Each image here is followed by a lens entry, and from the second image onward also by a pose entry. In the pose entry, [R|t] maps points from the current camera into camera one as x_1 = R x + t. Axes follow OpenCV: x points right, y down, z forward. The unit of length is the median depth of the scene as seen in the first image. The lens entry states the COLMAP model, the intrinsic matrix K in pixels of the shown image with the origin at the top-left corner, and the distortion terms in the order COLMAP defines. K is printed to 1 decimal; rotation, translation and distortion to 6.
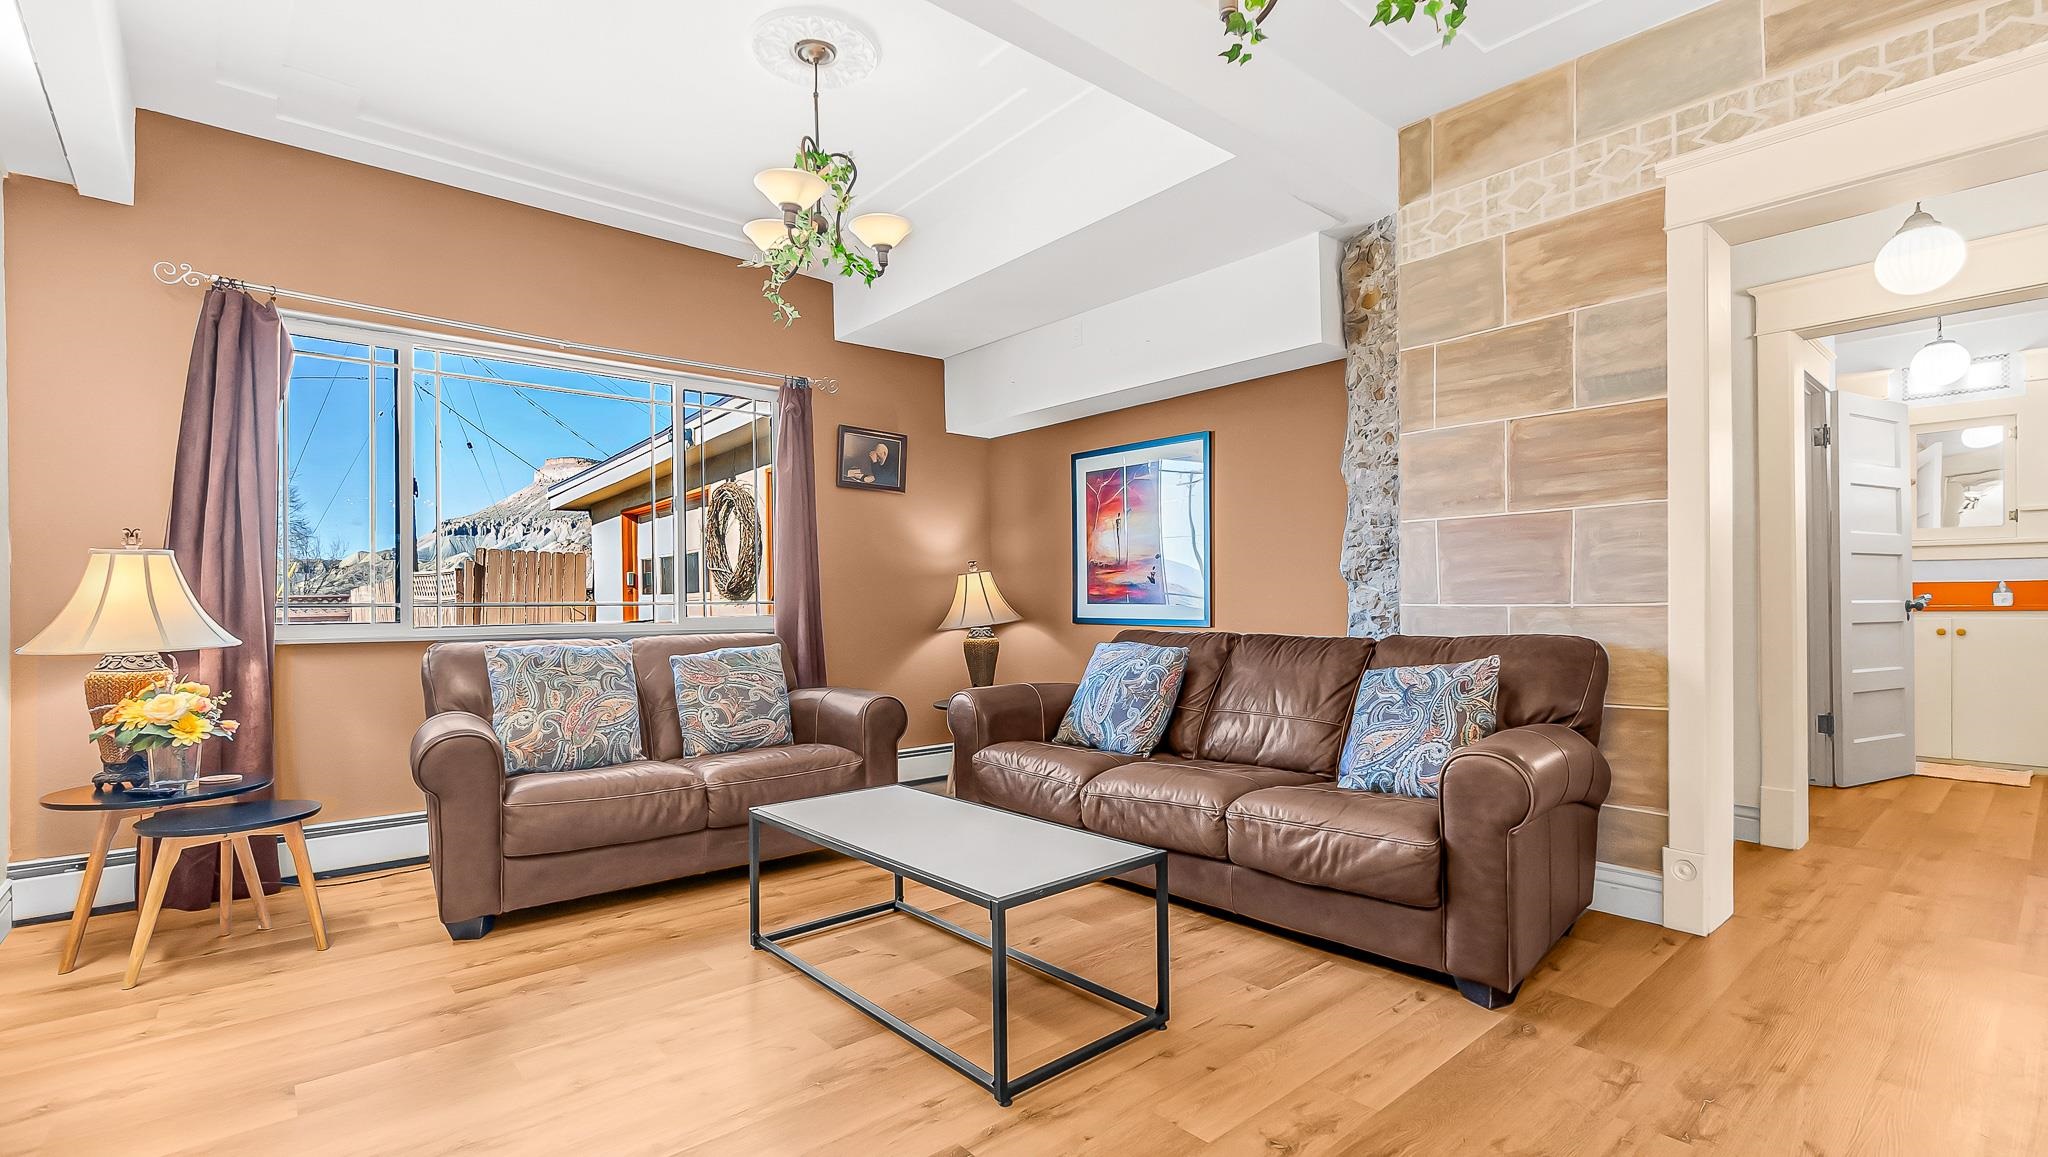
lens RADIAL K [[925.1, 0, 1023.7], [0, 925.1, 589.9], [0, 0, 1]] dist [-0.001377, 0.000058]
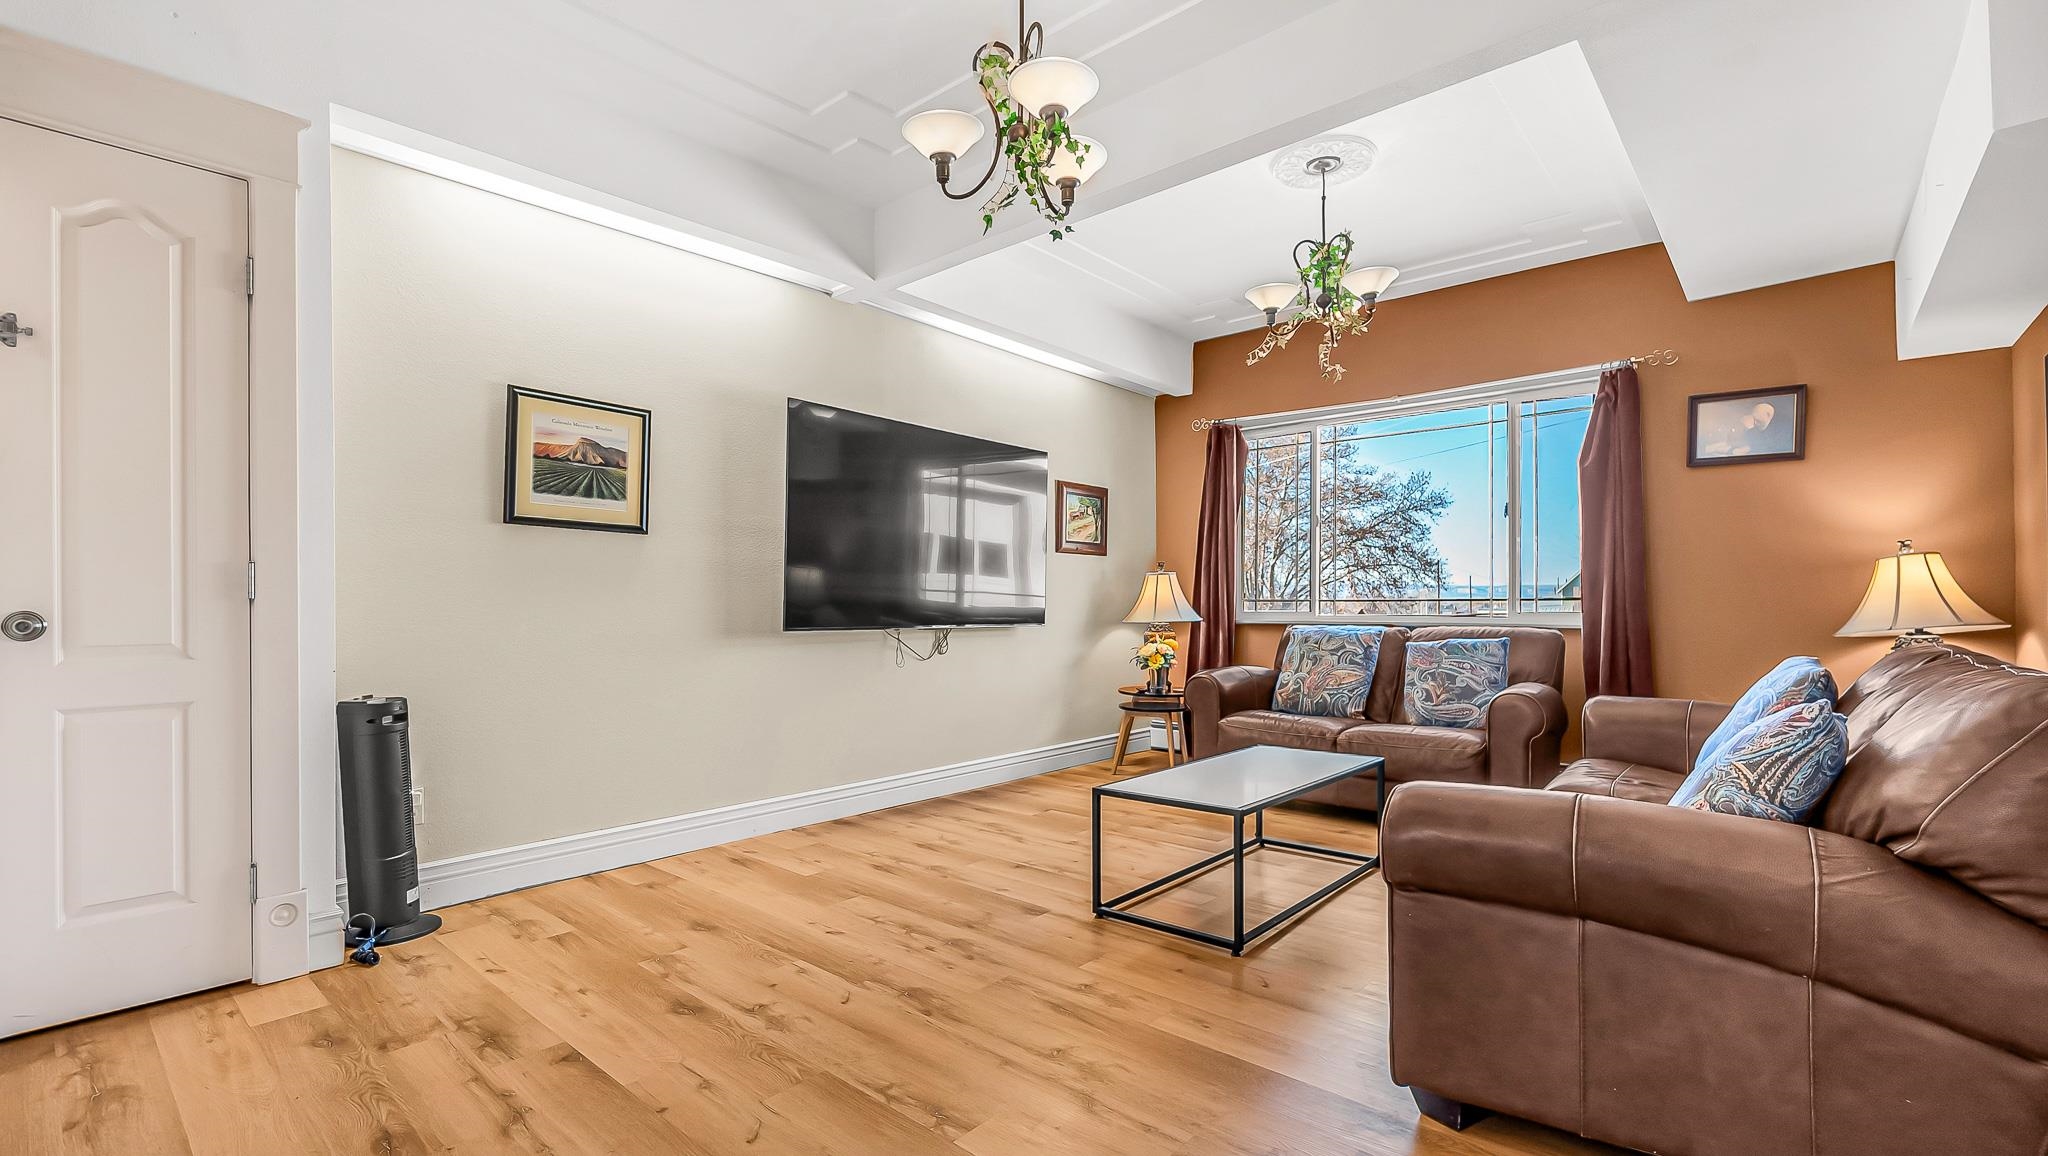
lens RADIAL K [[901.9, 0, 1024.0], [0, 901.9, 578.0], [0, 0, 1]] dist [-0.001252, -0.000077]
pose [[0.132124, -0.023980, -0.990943, 0.926889], [0.010666, 0.999684, -0.022769, 0.009695], [0.991176, -0.007561, 0.132338, 0.422337]]
